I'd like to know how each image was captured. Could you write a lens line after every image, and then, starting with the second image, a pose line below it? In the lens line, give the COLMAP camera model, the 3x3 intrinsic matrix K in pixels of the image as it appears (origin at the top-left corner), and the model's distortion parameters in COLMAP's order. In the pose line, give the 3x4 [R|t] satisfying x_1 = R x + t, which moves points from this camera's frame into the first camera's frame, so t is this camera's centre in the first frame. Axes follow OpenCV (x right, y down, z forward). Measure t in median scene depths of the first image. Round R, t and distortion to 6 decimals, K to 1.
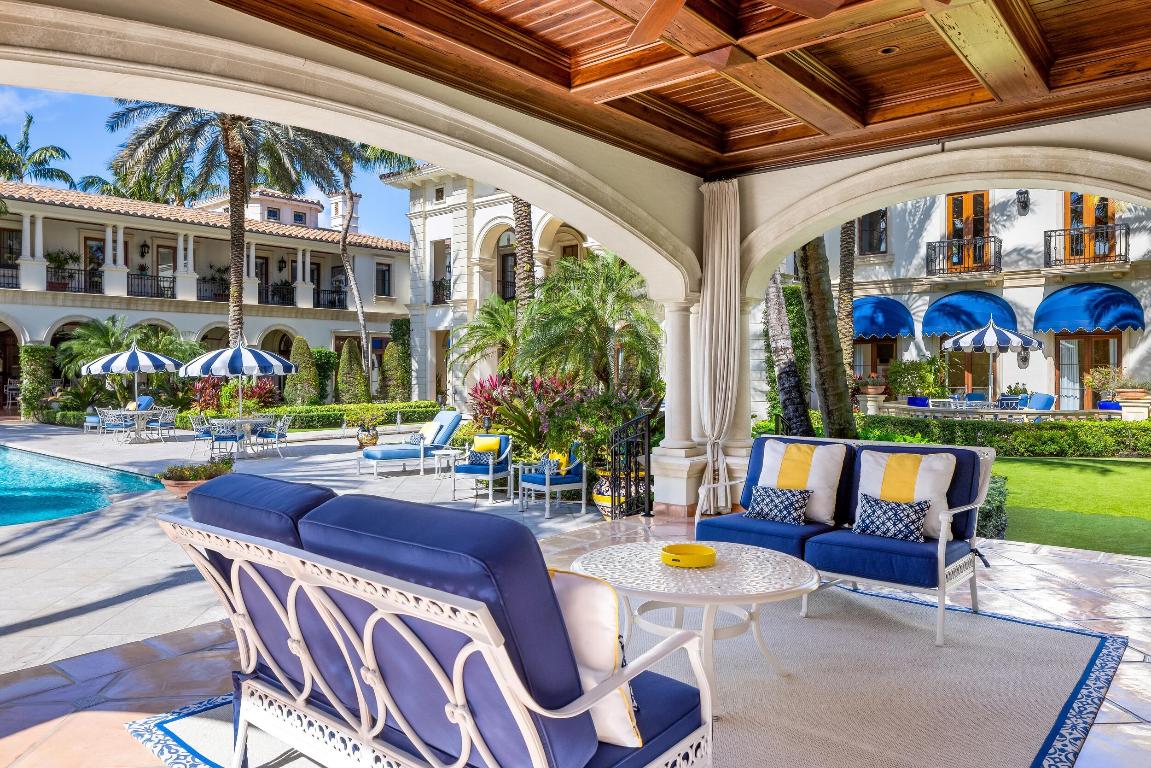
lens RADIAL K [[781.9, 0, 575.4], [0, 781.9, 370.6], [0, 0, 1]] dist [-0.018858, 0.001147]
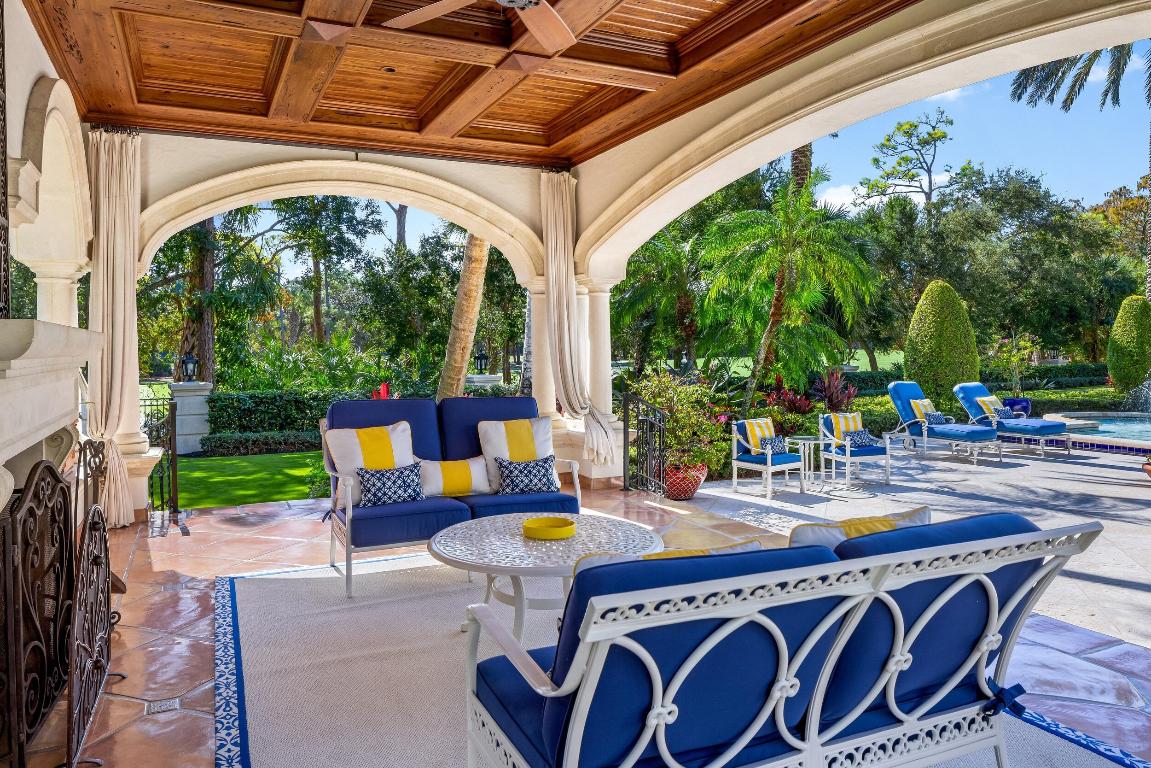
lens RADIAL K [[788.7, 0, 549.9], [0, 788.7, 339.3], [0, 0, 1]] dist [-0.000468, 0.001566]
pose [[-0.441387, -0.003259, -0.897311, 0.136888], [0.005632, 0.999964, -0.006402, 0.000055], [0.897299, -0.007879, -0.441353, 0.181069]]
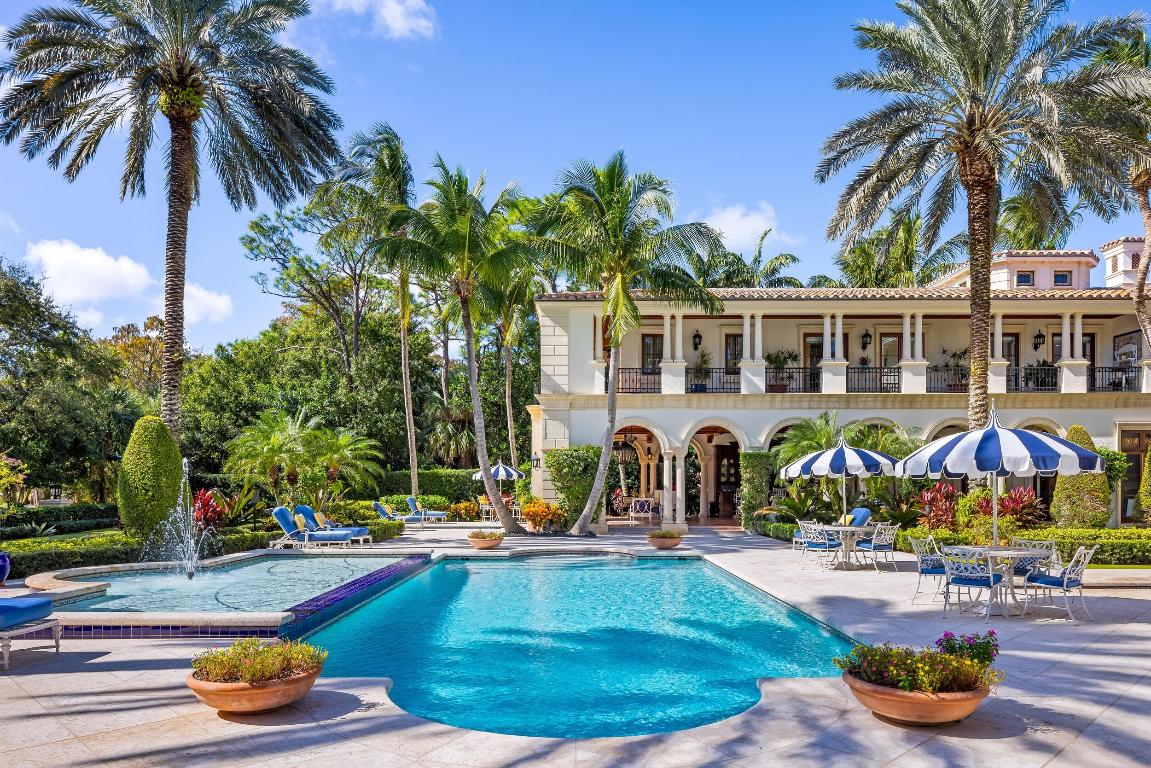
lens RADIAL K [[780.6, 0, 572.7], [0, 780.6, 492.9], [0, 0, 1]] dist [-0.003058, -0.000550]
pose [[0.637159, 0.007495, -0.770696, -0.102682], [-0.002988, 0.999969, 0.007255, 0.010073], [0.770727, -0.002320, 0.637162, 0.216275]]
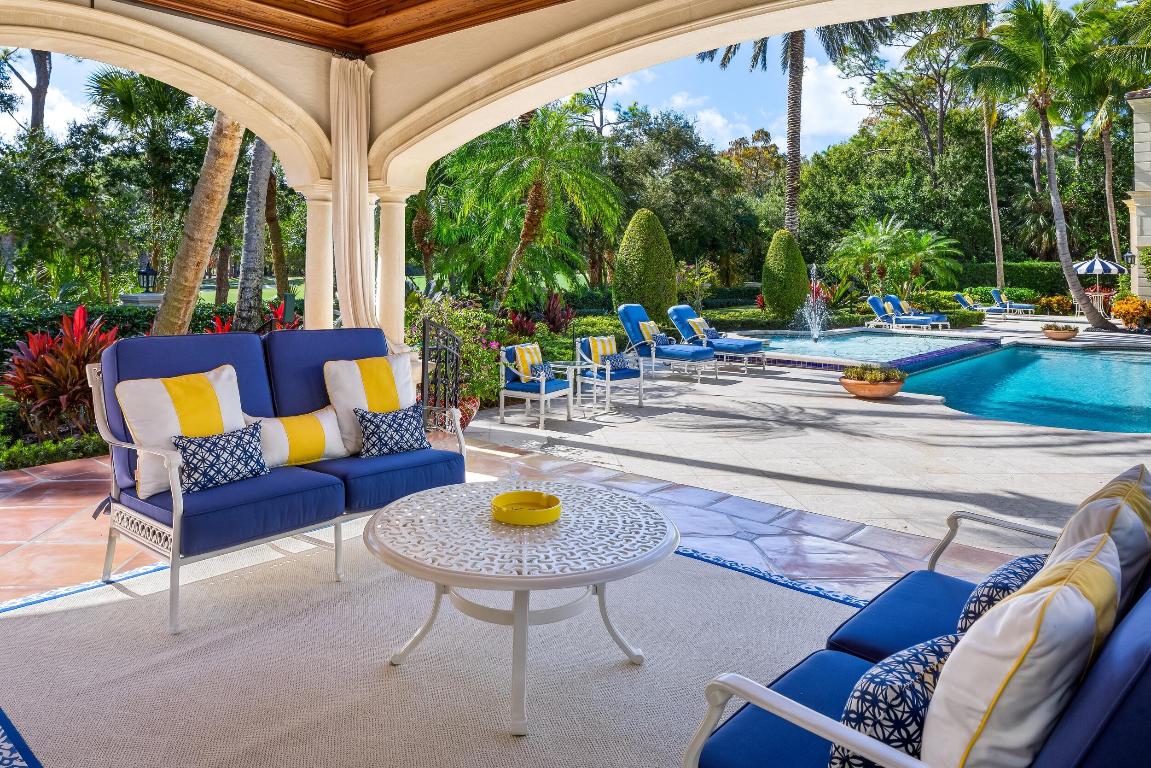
lens RADIAL K [[802.6, 0, 551.5], [0, 802.6, 232.2], [0, 0, 1]] dist [0.003457, -0.000831]
pose [[-0.037321, -0.041254, -0.998451, 0.121330], [-0.017484, 0.999022, -0.040624, -0.000079], [0.999150, 0.015940, -0.038005, 0.128542]]
